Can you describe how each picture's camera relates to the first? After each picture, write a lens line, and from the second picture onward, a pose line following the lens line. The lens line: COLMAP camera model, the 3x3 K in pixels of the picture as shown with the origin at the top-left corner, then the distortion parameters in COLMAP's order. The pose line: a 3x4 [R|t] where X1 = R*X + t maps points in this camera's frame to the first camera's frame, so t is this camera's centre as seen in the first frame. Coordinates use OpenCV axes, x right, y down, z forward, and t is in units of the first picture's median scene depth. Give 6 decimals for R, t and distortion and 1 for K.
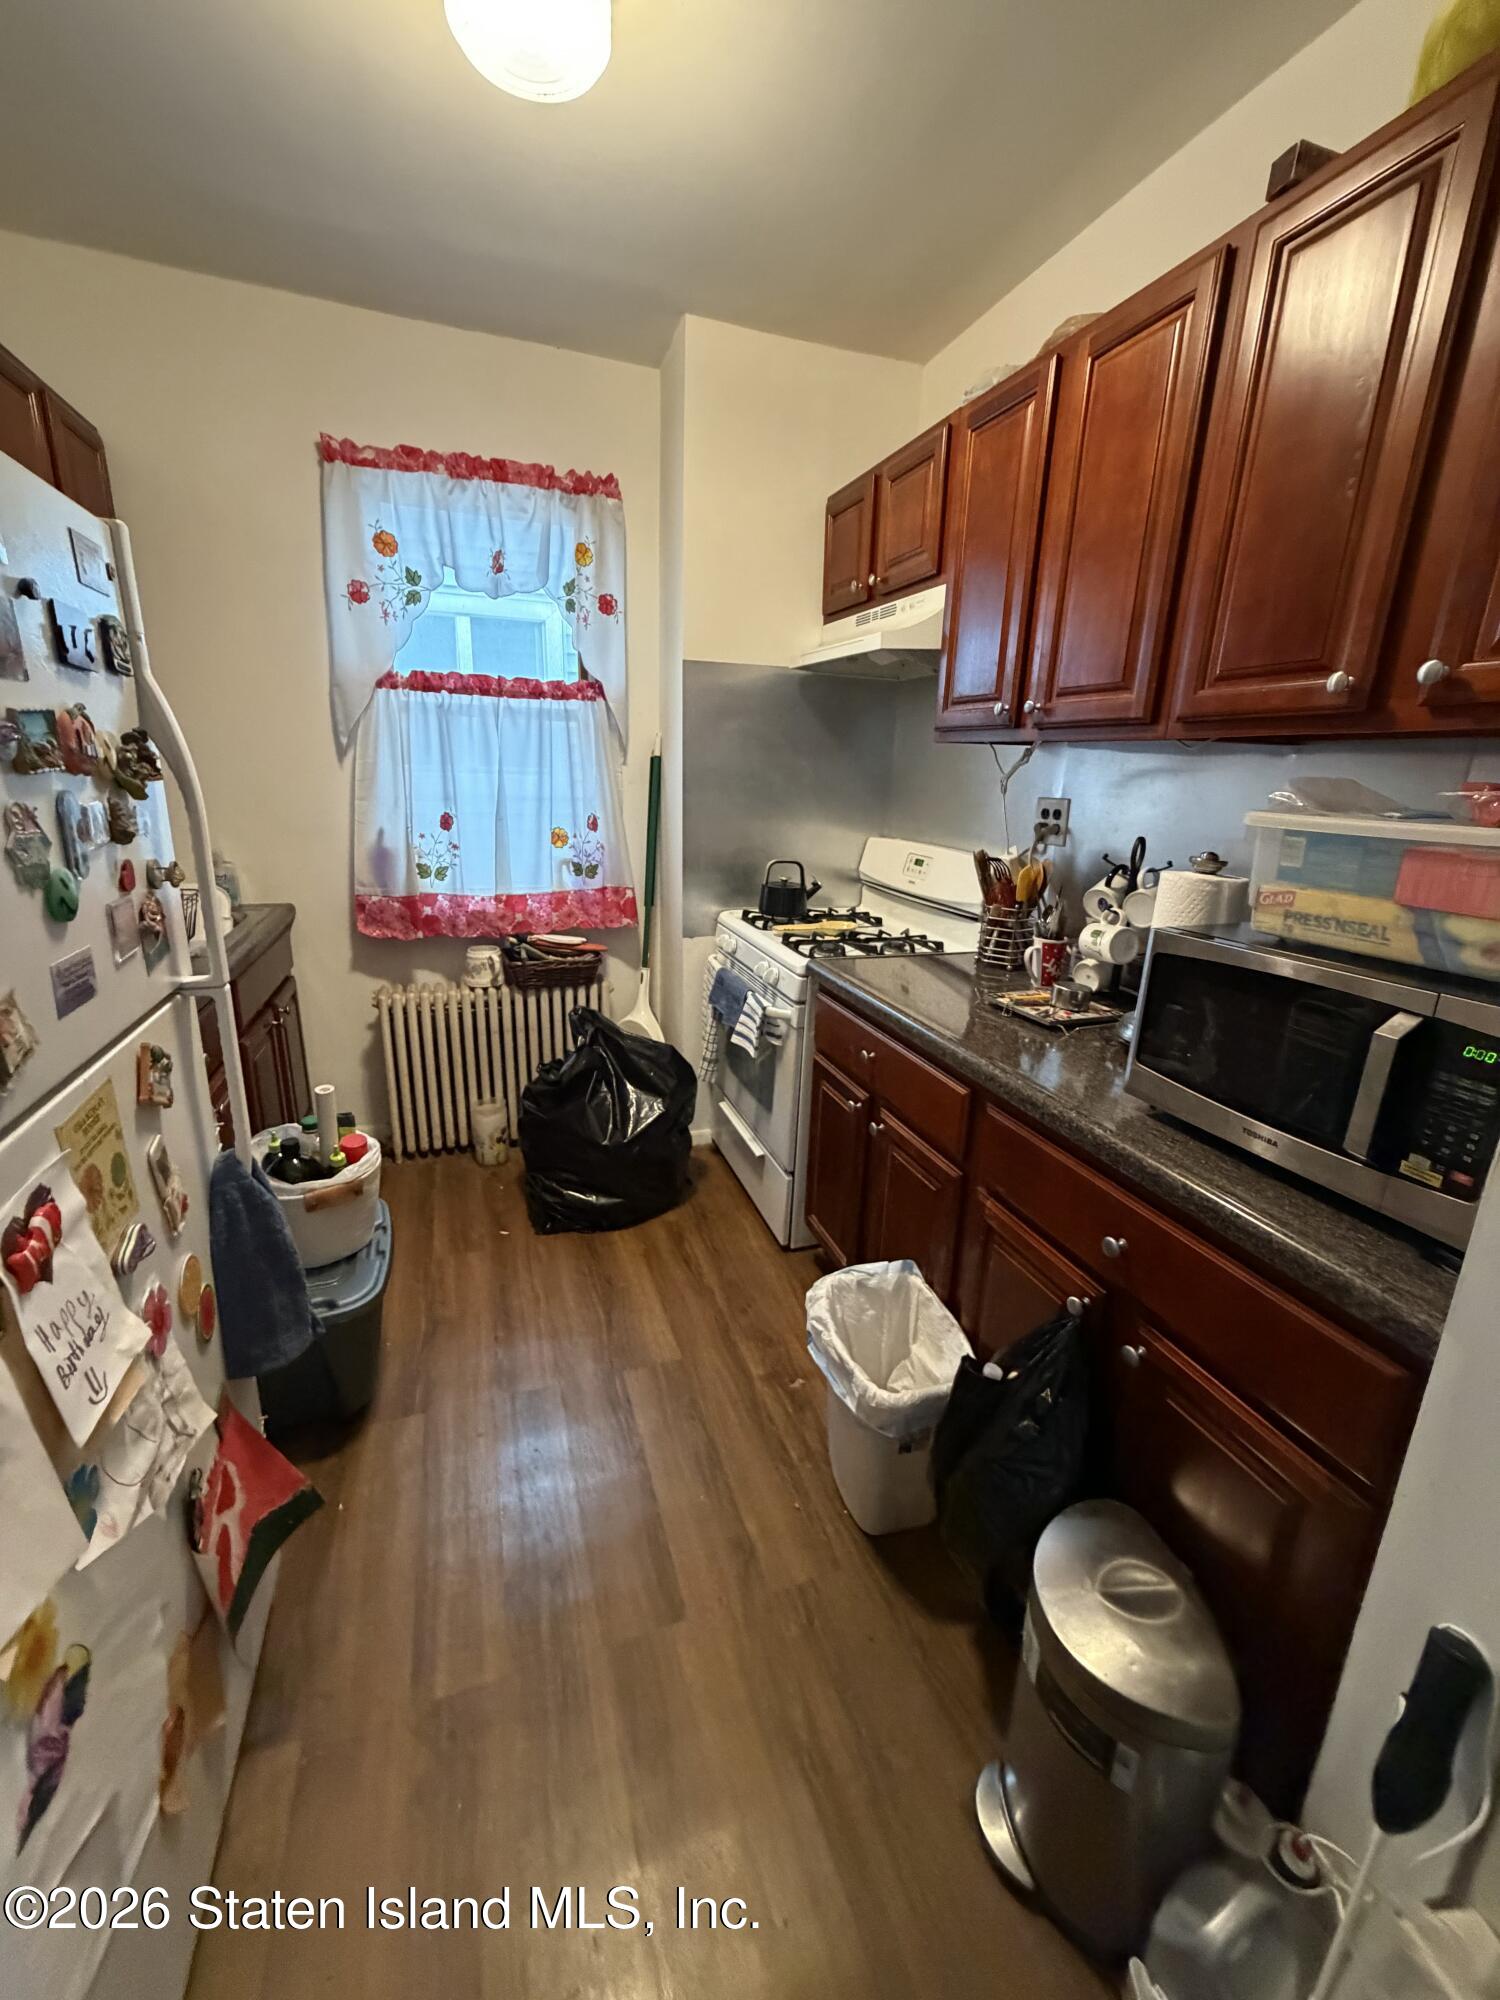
lens RADIAL K [[795.6, 0, 748.6], [0, 795.6, 997.9], [0, 0, 1]] dist [-0.000763, 0.000026]
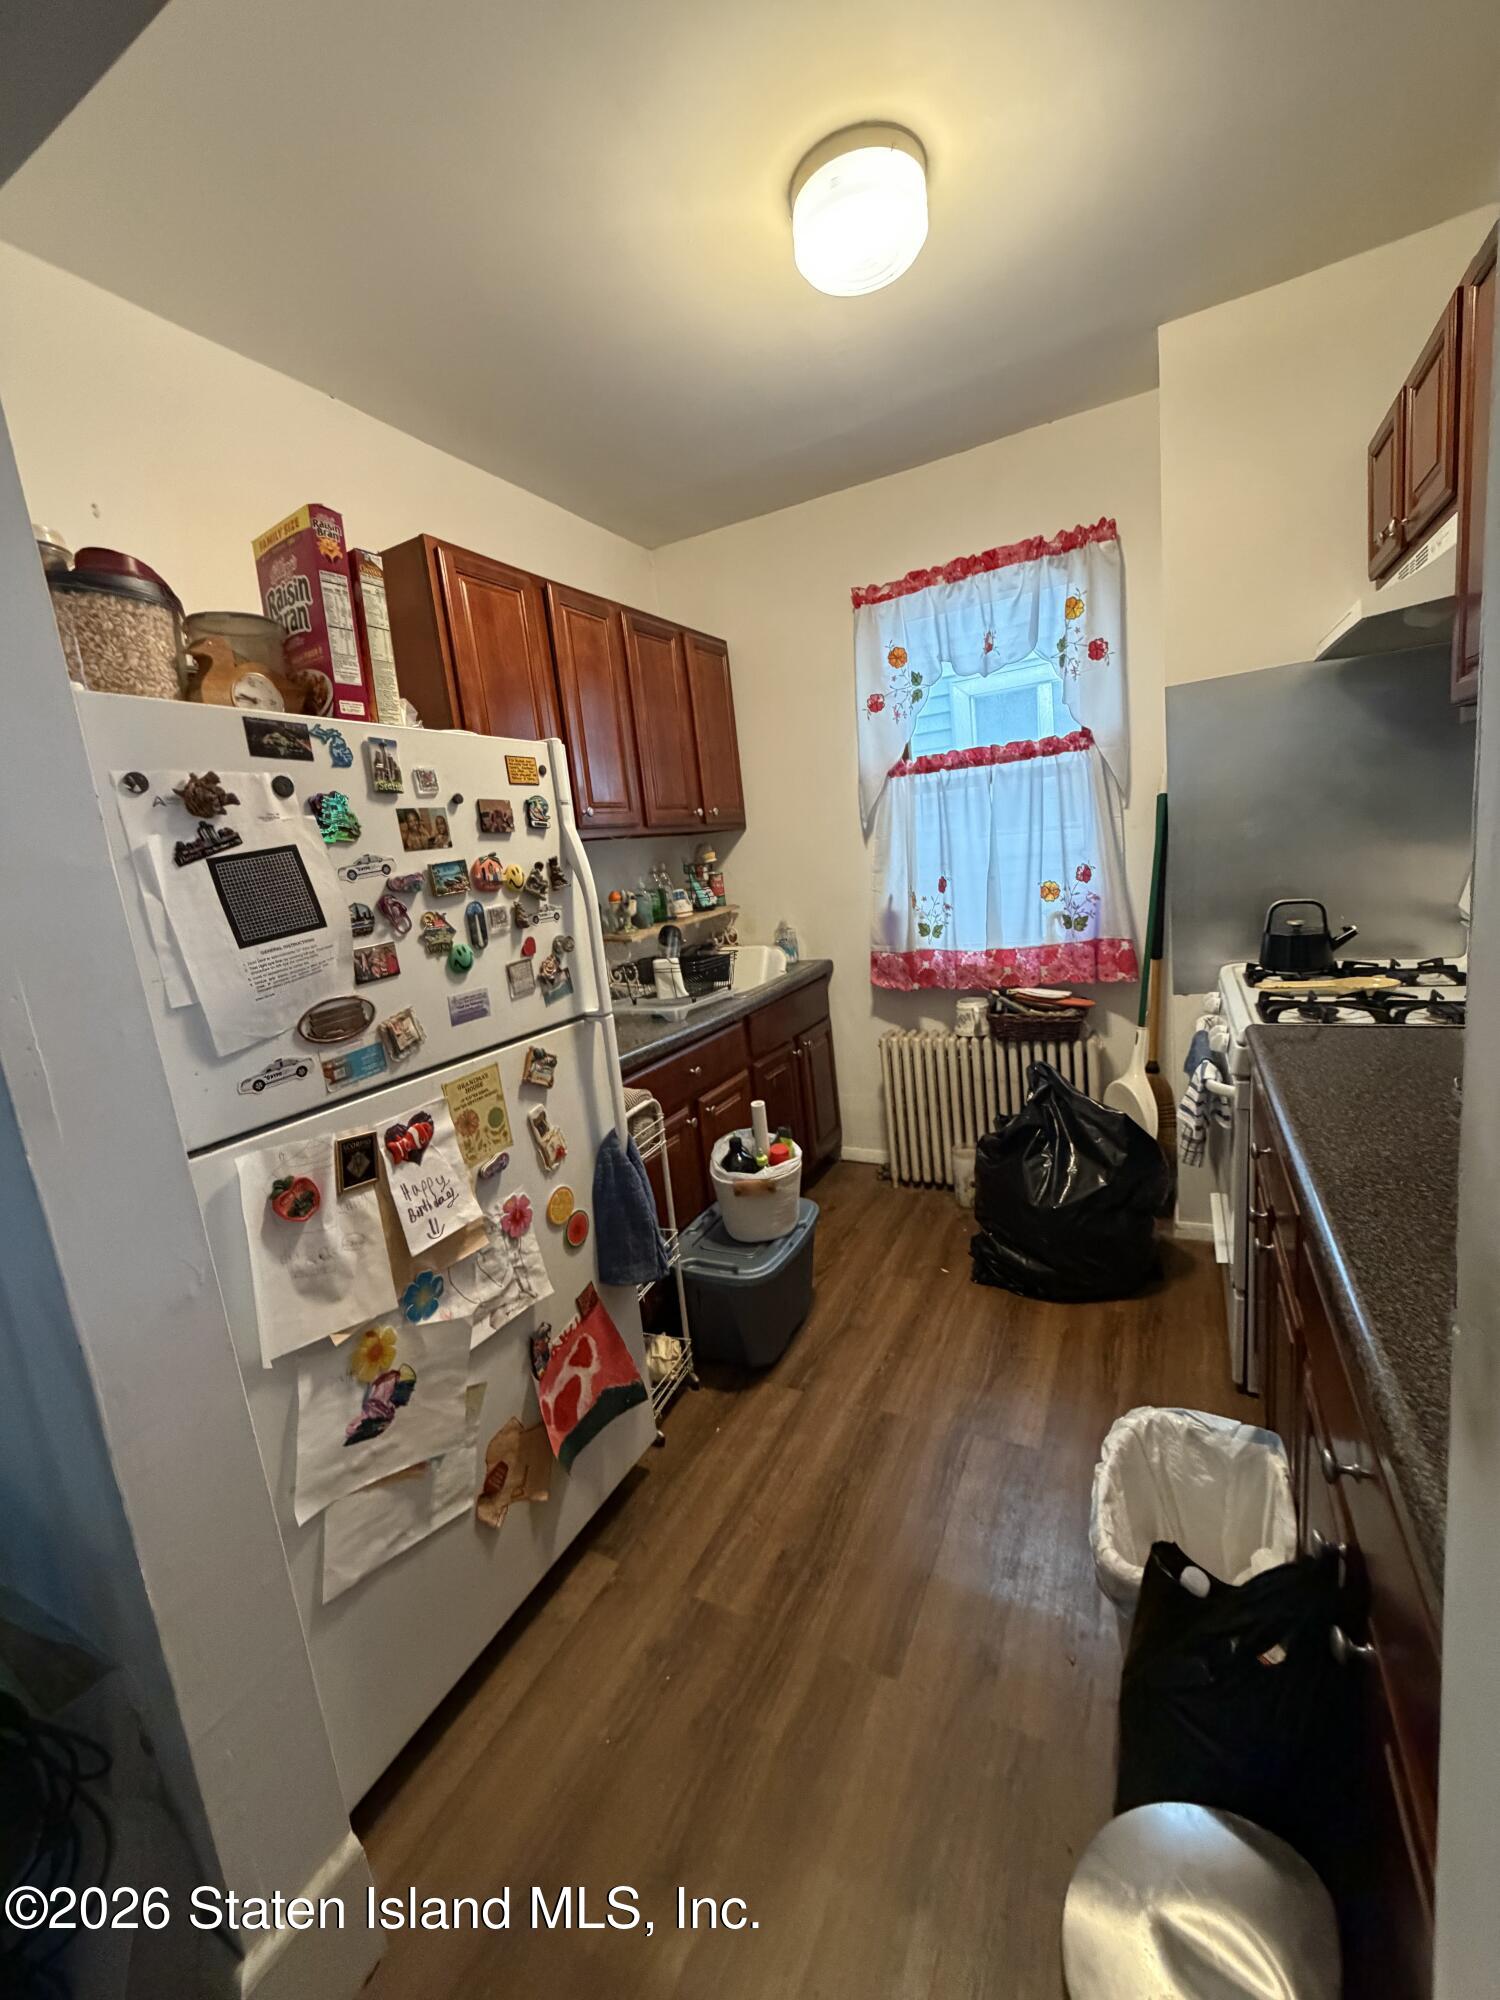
lens RADIAL K [[795.6, 0, 749.3], [0, 795.6, 997.5], [0, 0, 1]] dist [-0.000763, 0.000026]
pose [[0.676274, 0.027410, -0.736140, 0.310323], [-0.076427, 0.996525, -0.033105, -0.009968], [0.732675, 0.078649, 0.676019, 0.082541]]
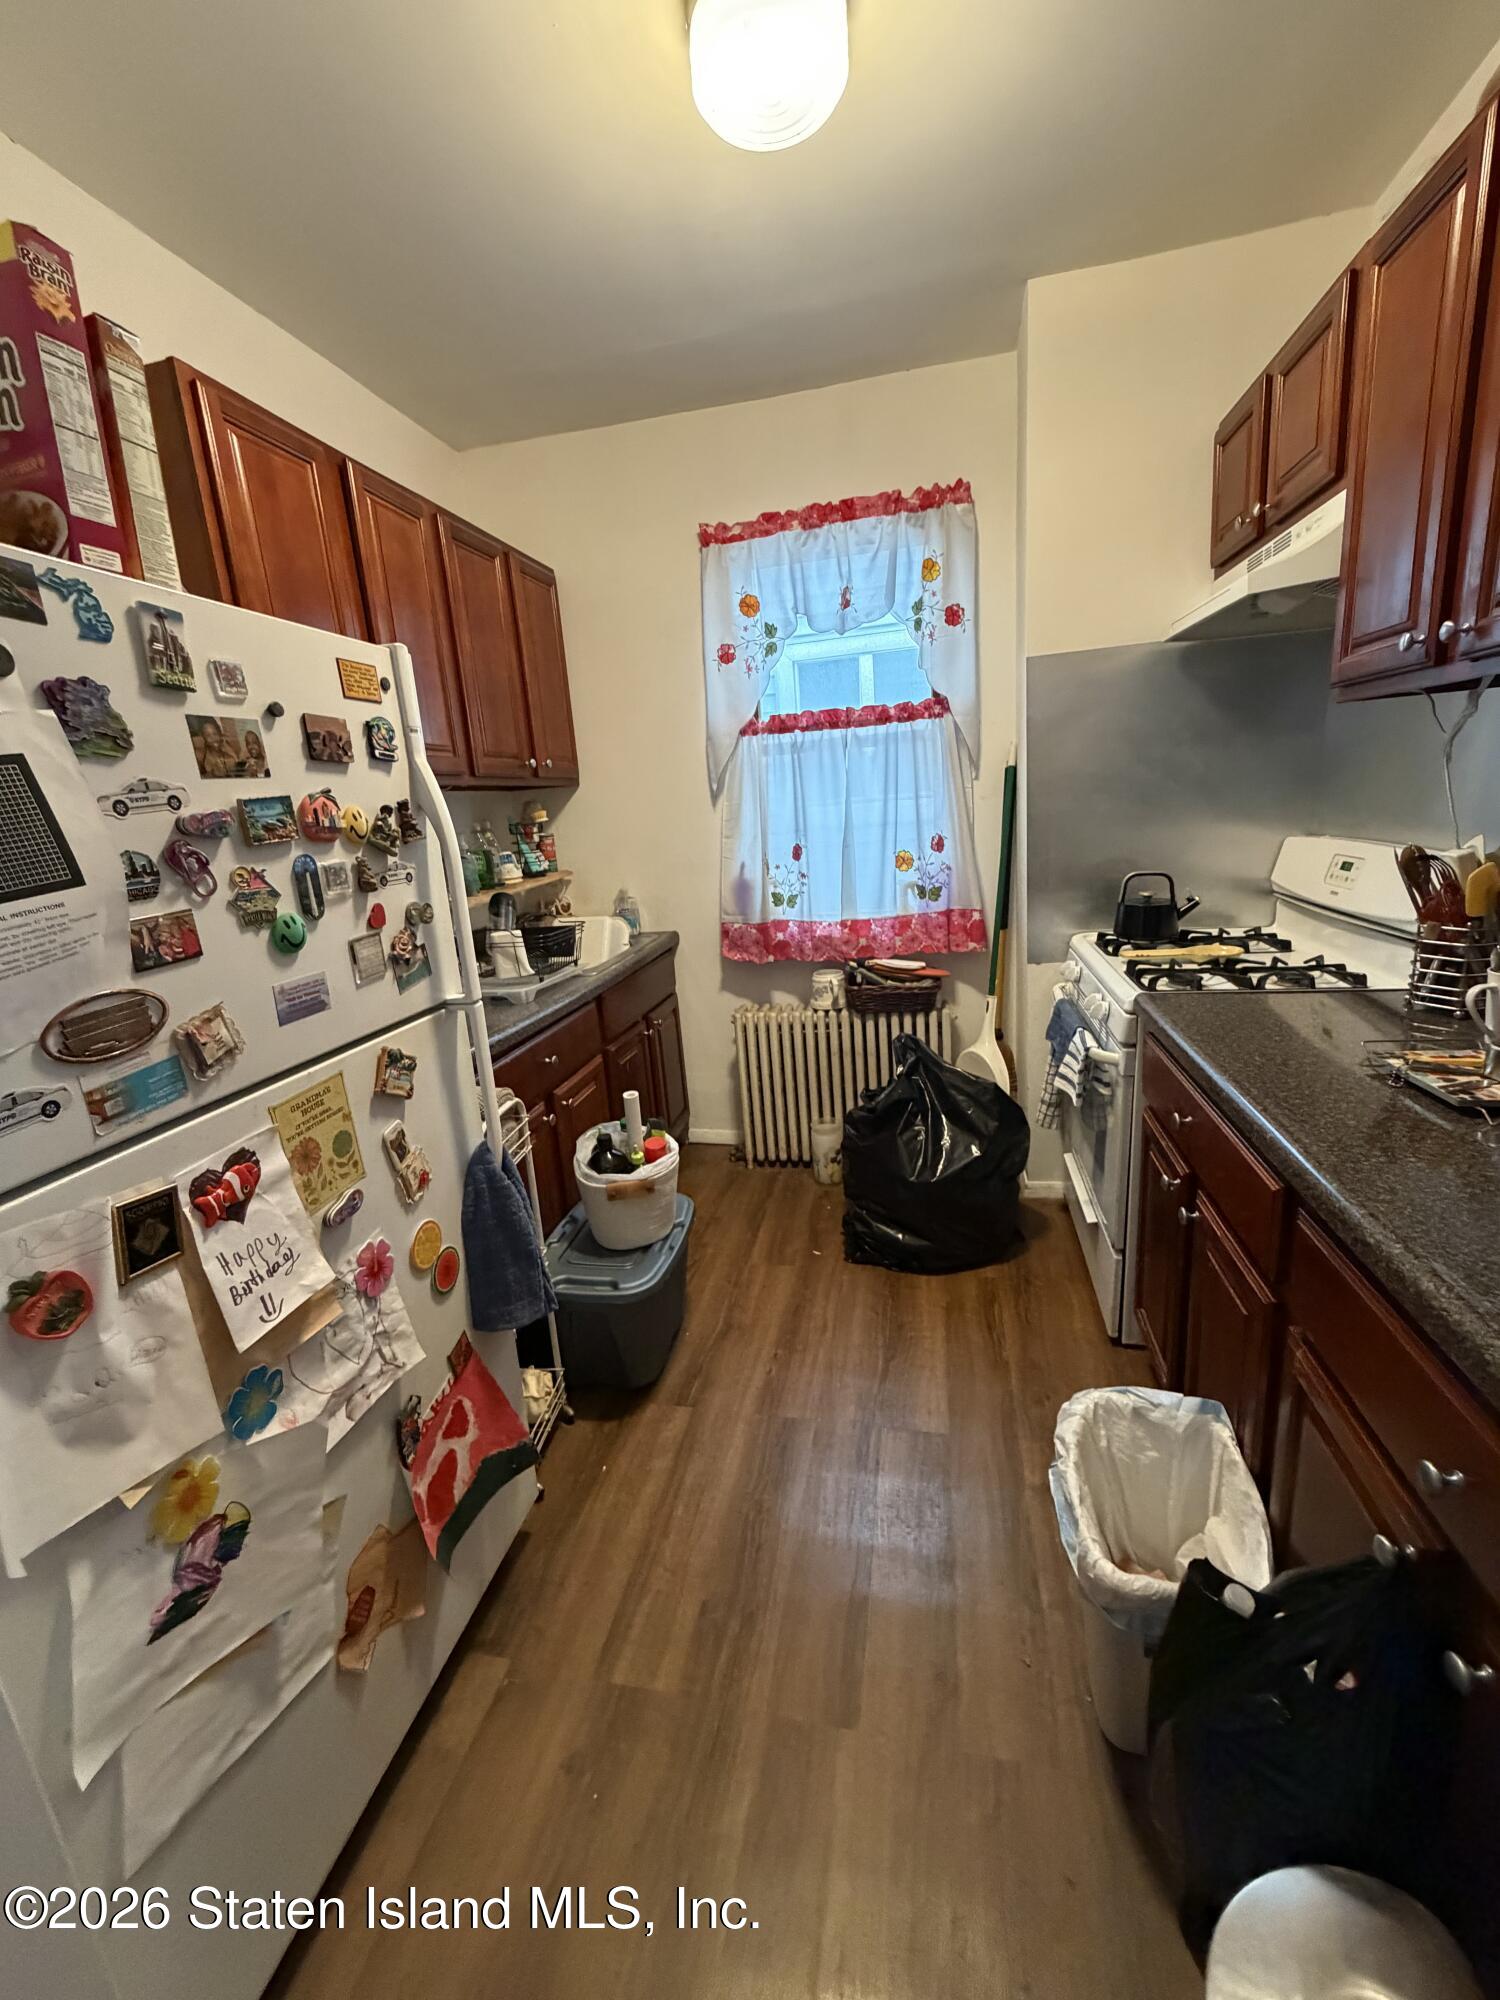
lens RADIAL K [[795.6, 0, 749.9], [0, 795.6, 996.4], [0, 0, 1]] dist [-0.000763, 0.000026]
pose [[0.845552, 0.032297, -0.532916, 0.166399], [-0.047621, 0.998752, -0.015029, -0.013089], [0.531766, 0.038086, 0.846035, 0.093662]]
